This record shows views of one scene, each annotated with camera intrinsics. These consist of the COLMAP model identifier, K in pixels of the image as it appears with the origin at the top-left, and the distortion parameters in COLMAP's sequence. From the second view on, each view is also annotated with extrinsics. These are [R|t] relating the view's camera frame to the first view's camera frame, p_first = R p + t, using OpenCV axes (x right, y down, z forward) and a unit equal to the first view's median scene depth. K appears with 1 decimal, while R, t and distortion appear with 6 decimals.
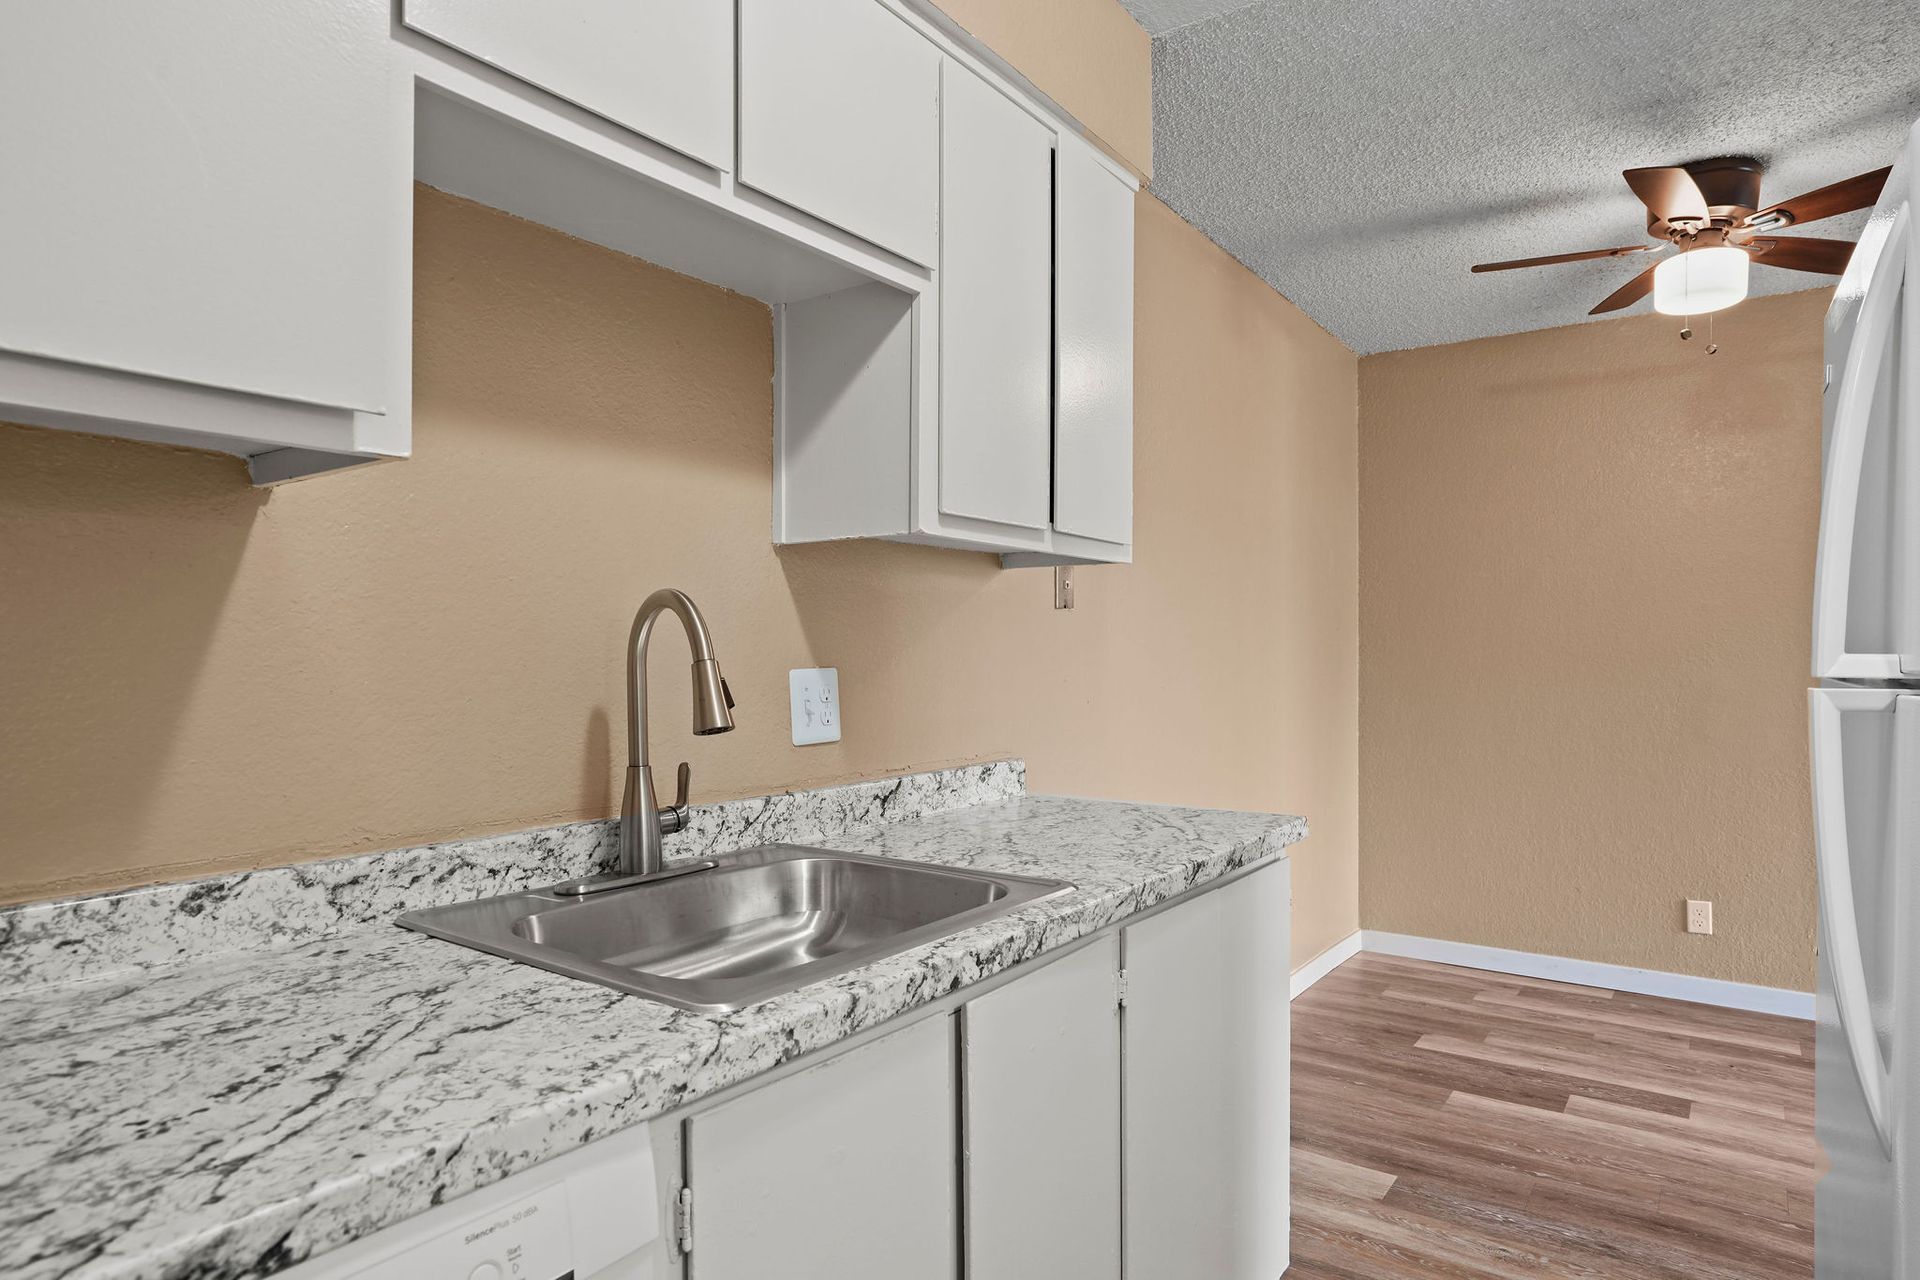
lens RADIAL K [[1100.3, 0, 938.7], [0, 1100.3, 669.2], [0, 0, 1]] dist [-0.048307, 0.041136]
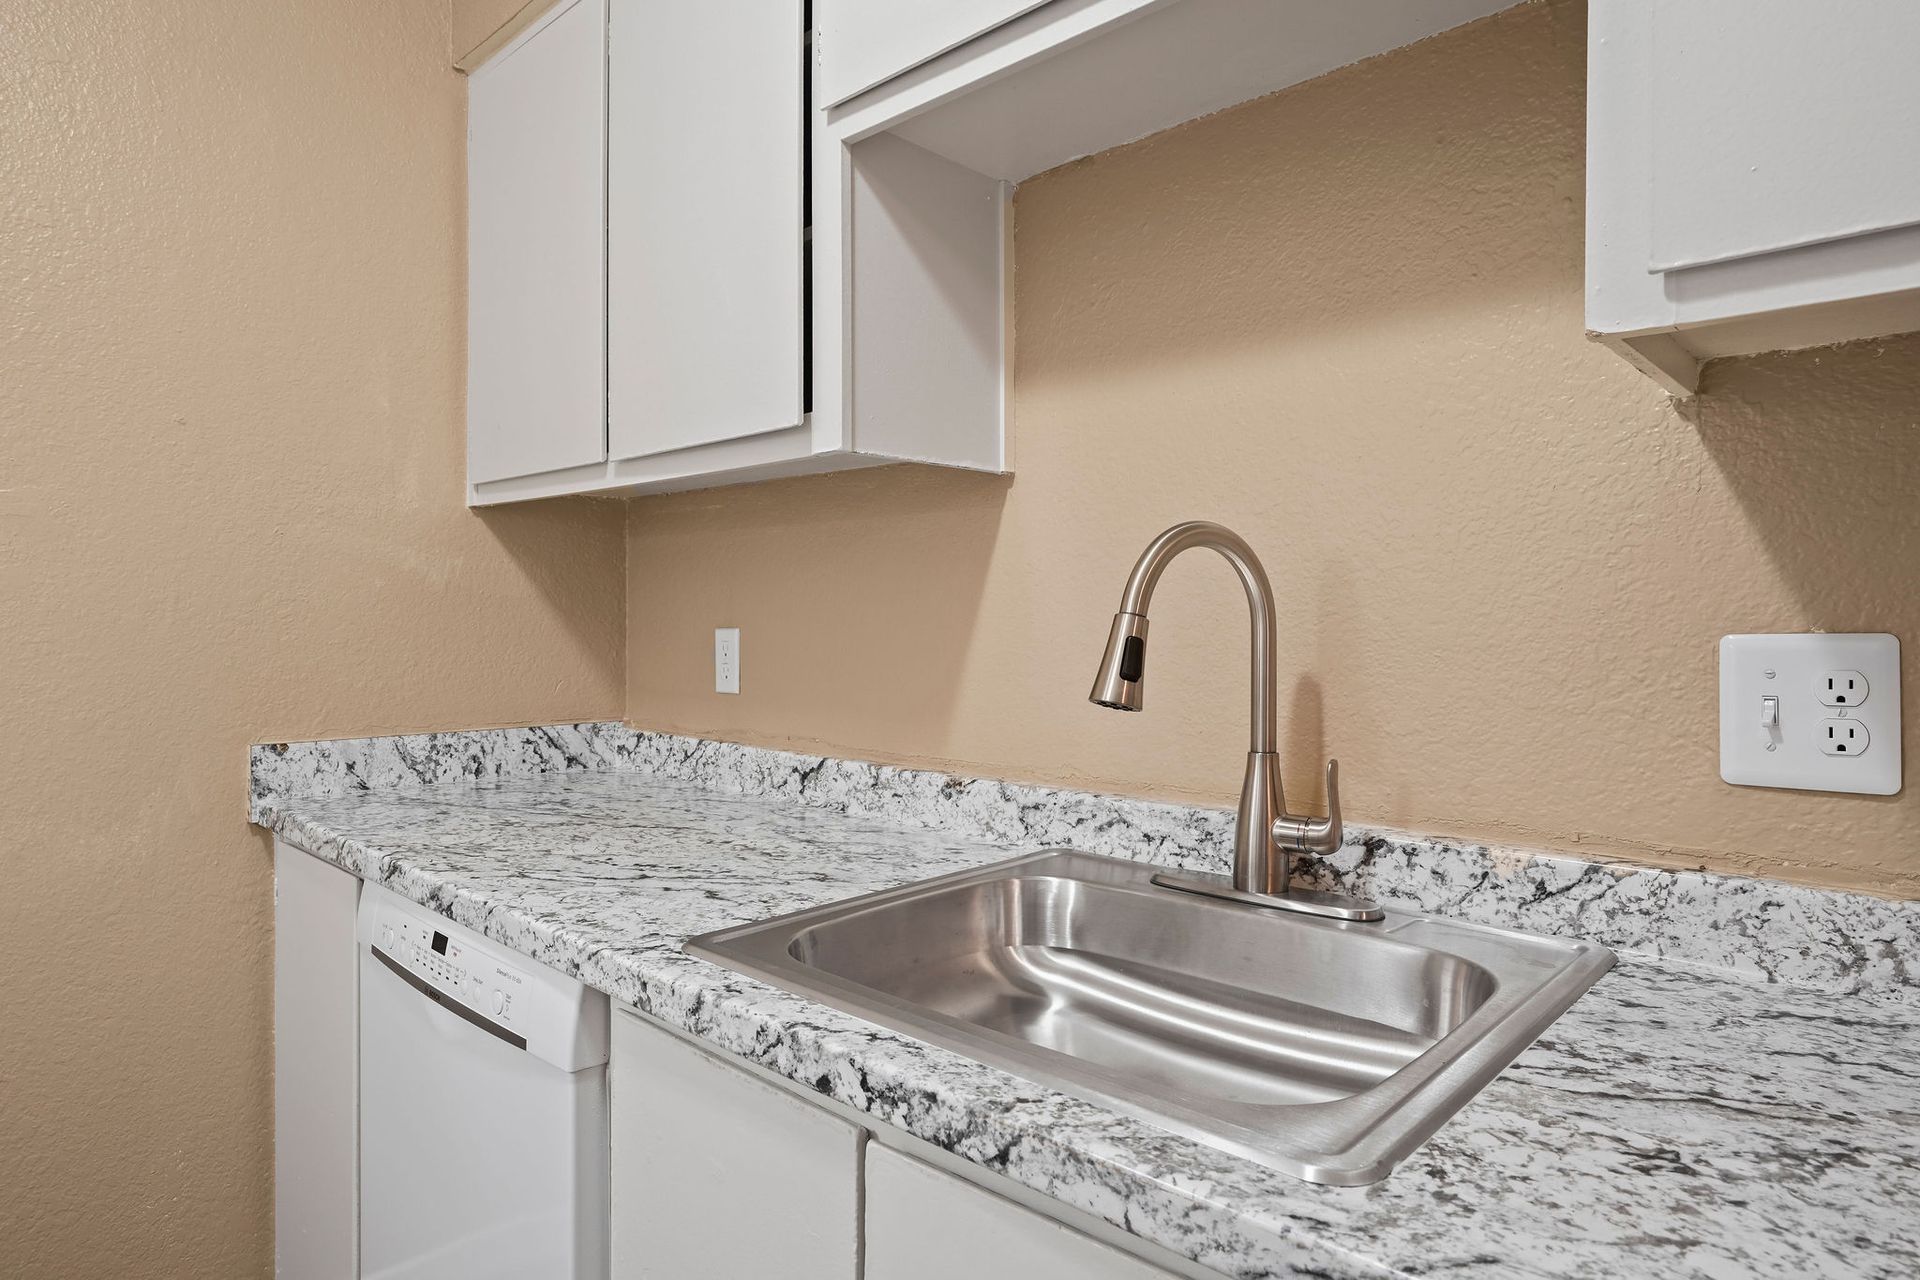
lens RADIAL K [[1100.3, 0, 962.2], [0, 1100.3, 647.7], [0, 0, 1]] dist [-0.048307, 0.041136]
pose [[-0.110640, 0.030096, -0.993405, 0.568964], [-0.013187, 0.999409, 0.031746, -0.006594], [0.993773, 0.016612, -0.110178, 0.977689]]
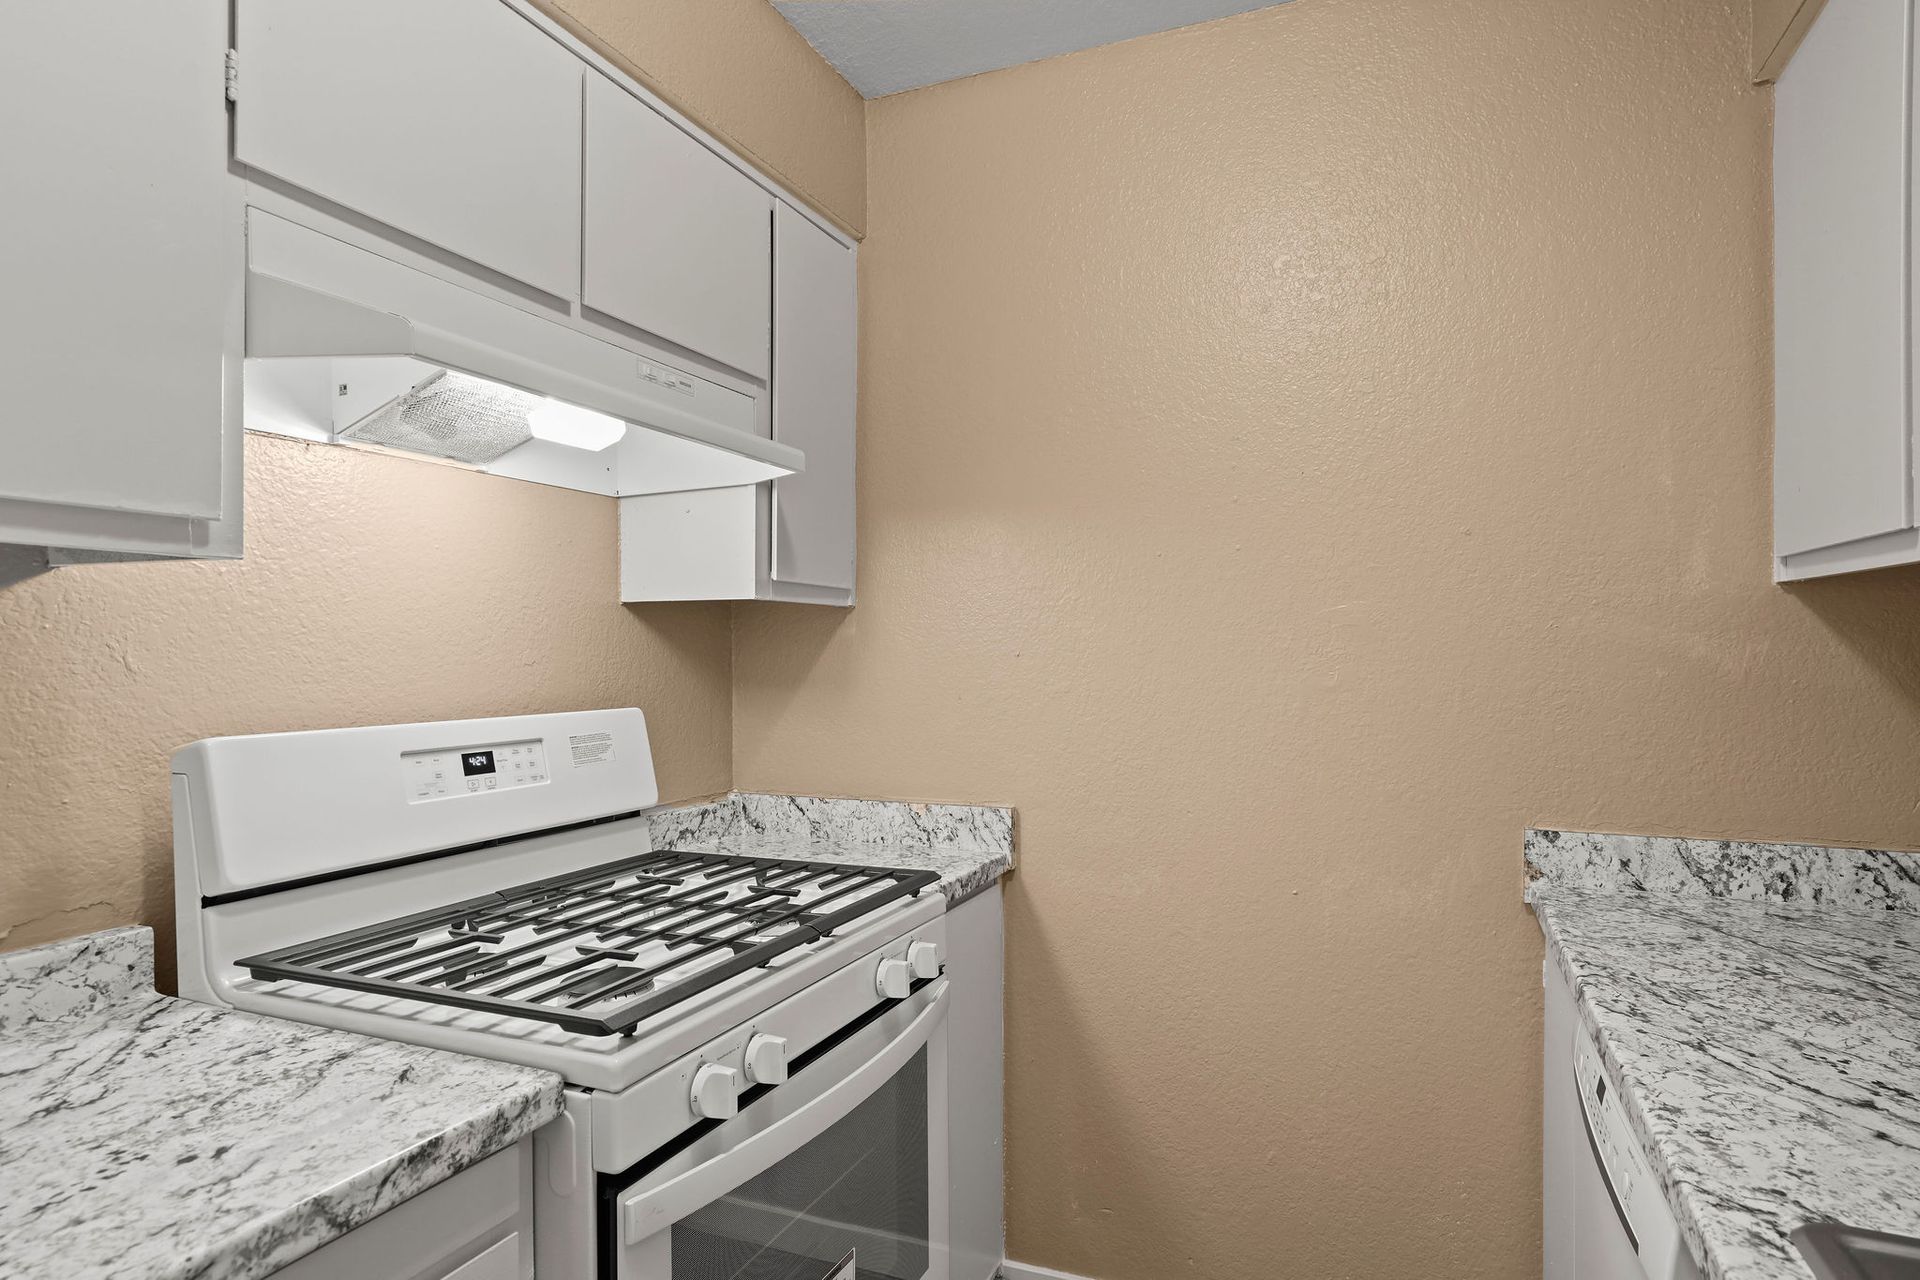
lens RADIAL K [[1100.3, 0, 955.1], [0, 1100.3, 648.5], [0, 0, 1]] dist [-0.048307, 0.041136]
pose [[-0.970248, 0.004333, -0.242075, 0.403097], [0.002557, 0.999967, 0.007652, -0.076049], [0.242101, 0.006805, -0.970227, 1.139966]]
